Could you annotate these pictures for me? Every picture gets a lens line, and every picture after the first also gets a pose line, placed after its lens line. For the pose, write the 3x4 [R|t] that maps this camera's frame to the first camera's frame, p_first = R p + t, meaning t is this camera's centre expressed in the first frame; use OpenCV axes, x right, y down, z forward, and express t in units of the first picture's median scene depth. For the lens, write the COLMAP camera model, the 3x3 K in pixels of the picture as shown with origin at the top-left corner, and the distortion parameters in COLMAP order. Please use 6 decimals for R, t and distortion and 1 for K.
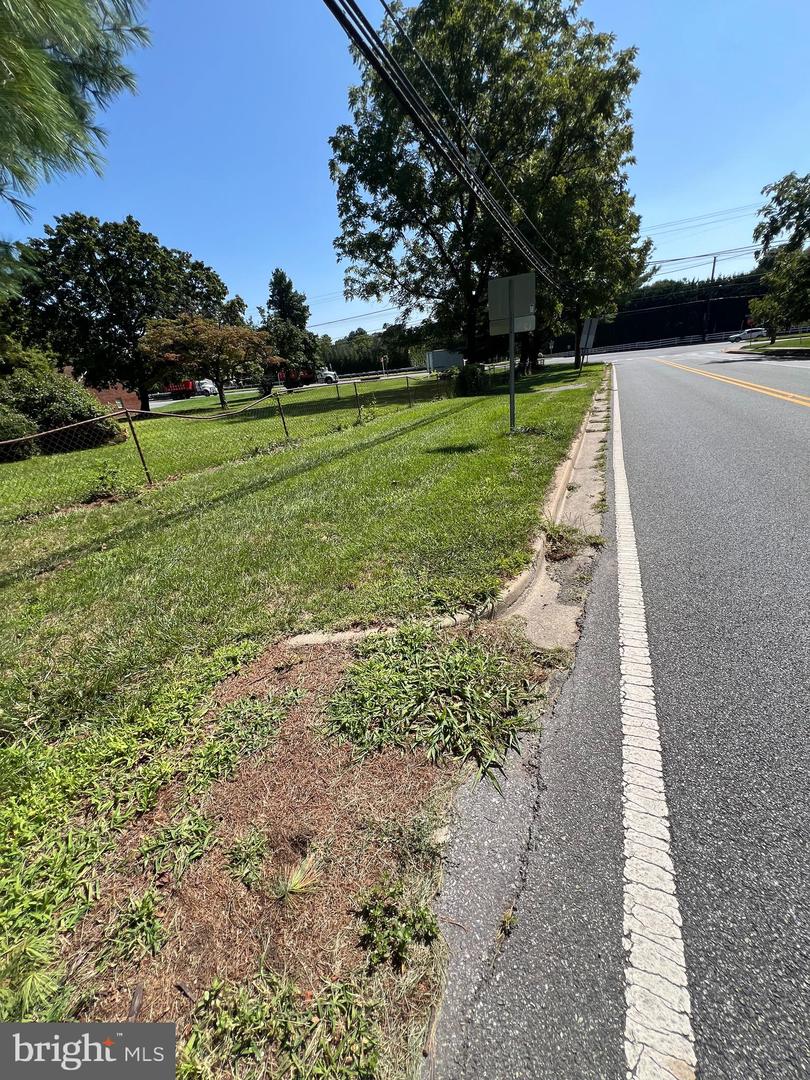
lens RADIAL K [[428.6, 0, 405.0], [0, 428.6, 540.0], [0, 0, 1]] dist [-0.000022, 0.000012]
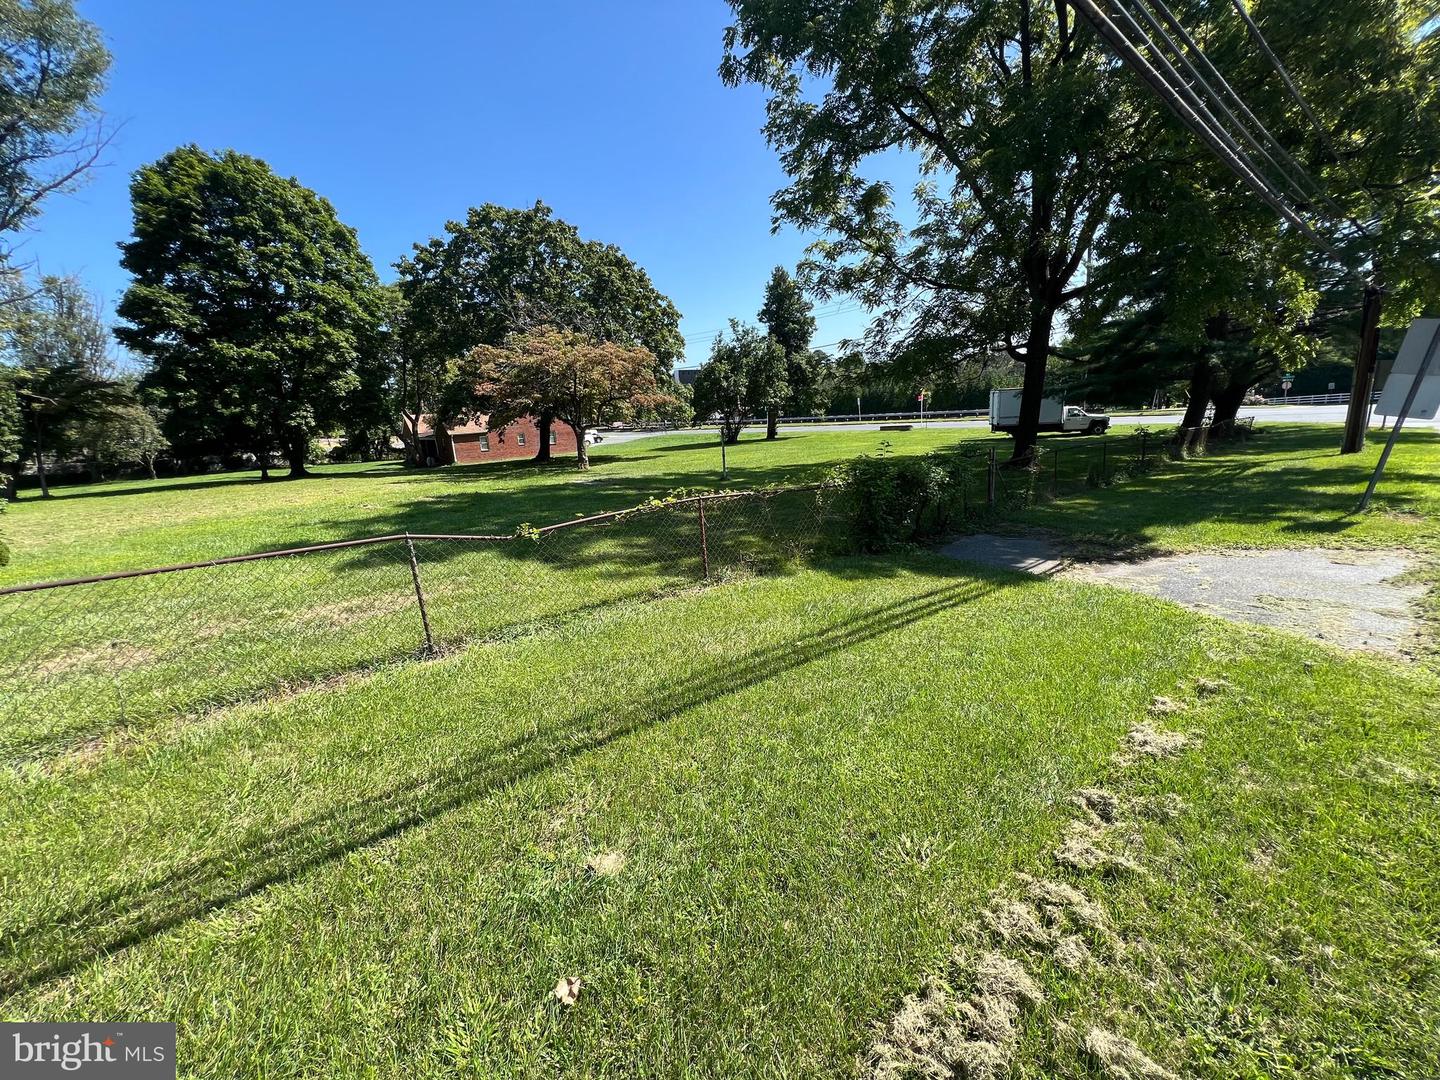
lens RADIAL K [[571.4, 0, 720.0], [0, 571.4, 540.0], [0, 0, 1]] dist [-0.000022, 0.000012]
pose [[0.893068, 0.148823, -0.424595, 0.131895], [-0.205010, 0.974651, -0.089585, -0.168870], [0.400500, 0.167051, 0.900940, 0.341989]]
